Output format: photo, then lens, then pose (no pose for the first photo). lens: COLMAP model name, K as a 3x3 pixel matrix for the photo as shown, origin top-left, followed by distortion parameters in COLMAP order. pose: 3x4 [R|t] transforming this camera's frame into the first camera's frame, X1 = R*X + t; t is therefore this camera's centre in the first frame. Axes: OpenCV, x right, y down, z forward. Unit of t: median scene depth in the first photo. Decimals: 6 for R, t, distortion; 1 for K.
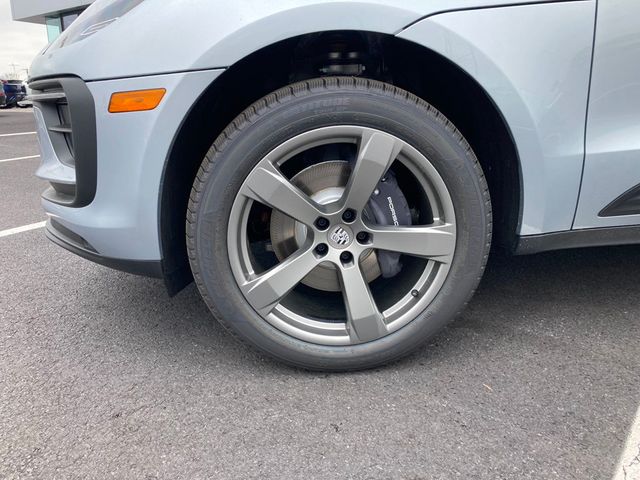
lens RADIAL K [[525.5, 0, 318.3], [0, 525.5, 239.9], [0, 0, 1]] dist [0.019466, -0.002473]
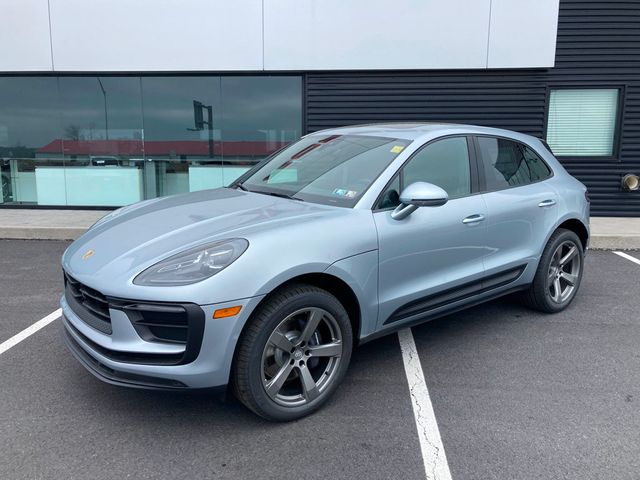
lens RADIAL K [[525.5, 0, 310.6], [0, 525.5, 235.6], [0, 0, 1]] dist [0.019466, -0.002473]
pose [[0.826326, -0.065396, 0.559382, -1.126518], [0.140659, 0.985723, -0.092545, -0.287297], [-0.545344, 0.155155, 0.823728, -0.935361]]
